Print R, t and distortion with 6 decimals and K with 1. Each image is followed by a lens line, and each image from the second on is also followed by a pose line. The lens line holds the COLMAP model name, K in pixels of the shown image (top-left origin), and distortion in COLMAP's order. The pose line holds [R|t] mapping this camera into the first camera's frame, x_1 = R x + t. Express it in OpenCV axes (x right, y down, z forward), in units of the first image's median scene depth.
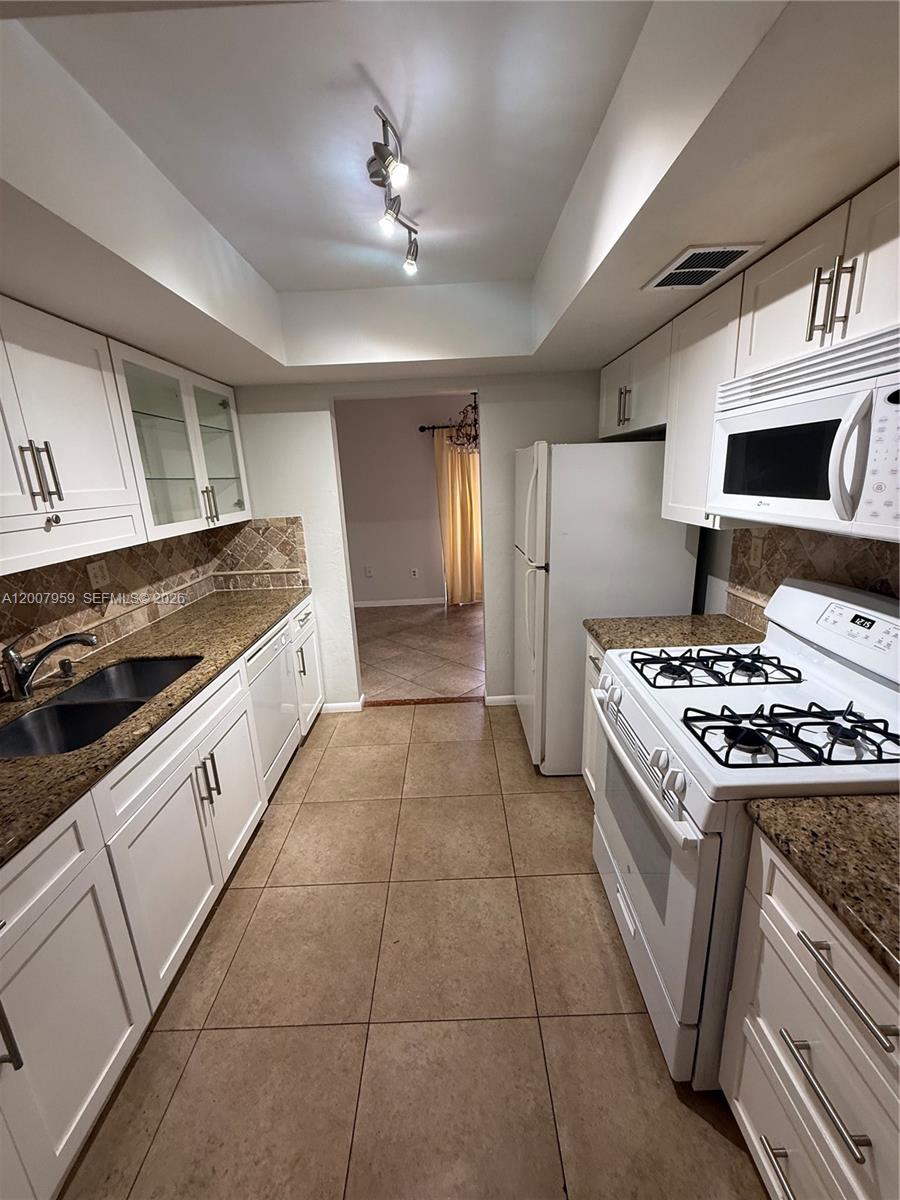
lens RADIAL K [[479.1, 0, 448.5], [0, 479.1, 598.6], [0, 0, 1]] dist [0.001164, 0.000173]
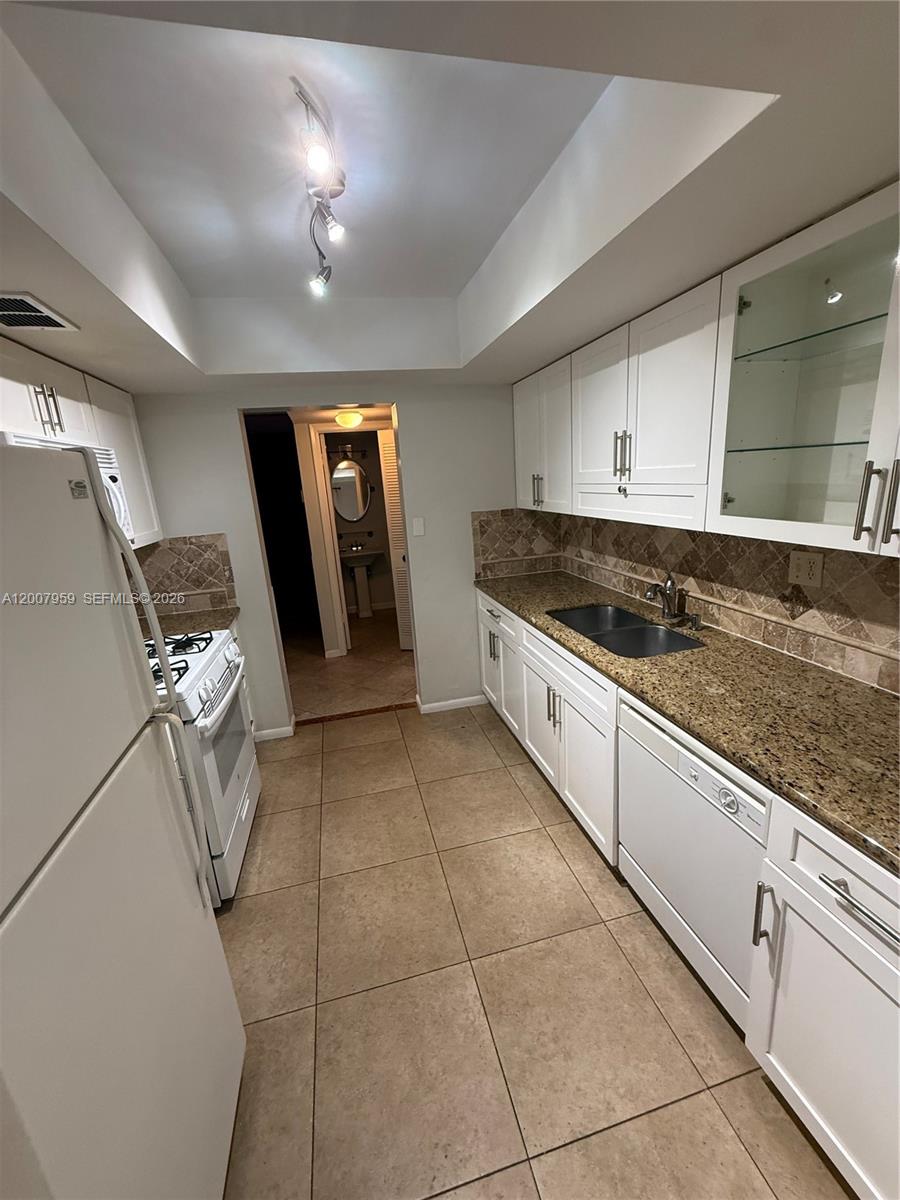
lens RADIAL K [[479.1, 0, 448.5], [0, 479.1, 598.6], [0, 0, 1]] dist [0.001164, 0.000173]
pose [[-0.965515, 0.164899, -0.201467, -0.020267], [0.046780, 0.871130, 0.488819, -0.403721], [0.256110, 0.462538, -0.848803, 1.506405]]
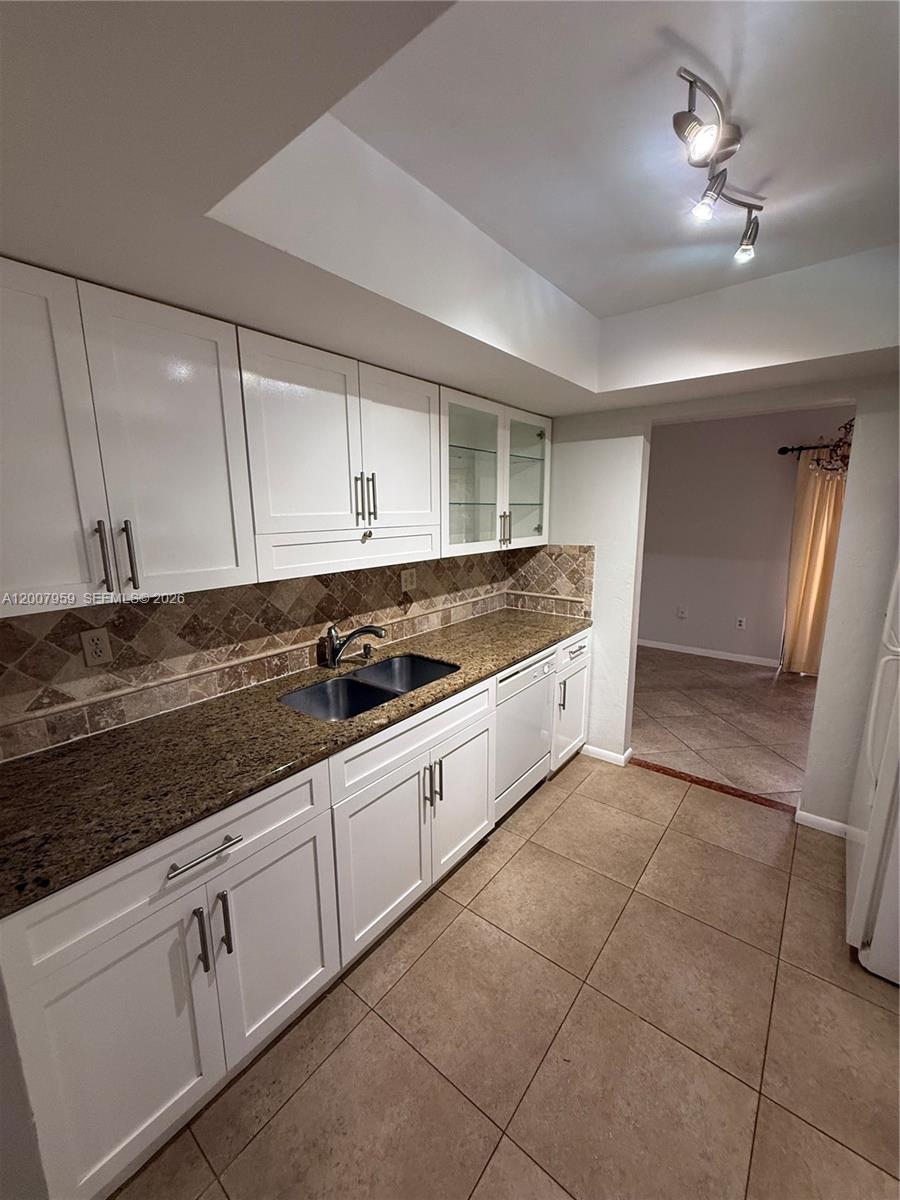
lens RADIAL K [[479.1, 0, 448.5], [0, 479.1, 598.6], [0, 0, 1]] dist [0.001164, 0.000173]
pose [[0.778965, 0.154307, -0.607785, 0.090387], [-0.183619, 0.982895, 0.014208, -0.038880], [0.599581, 0.100534, 0.793974, 0.103020]]
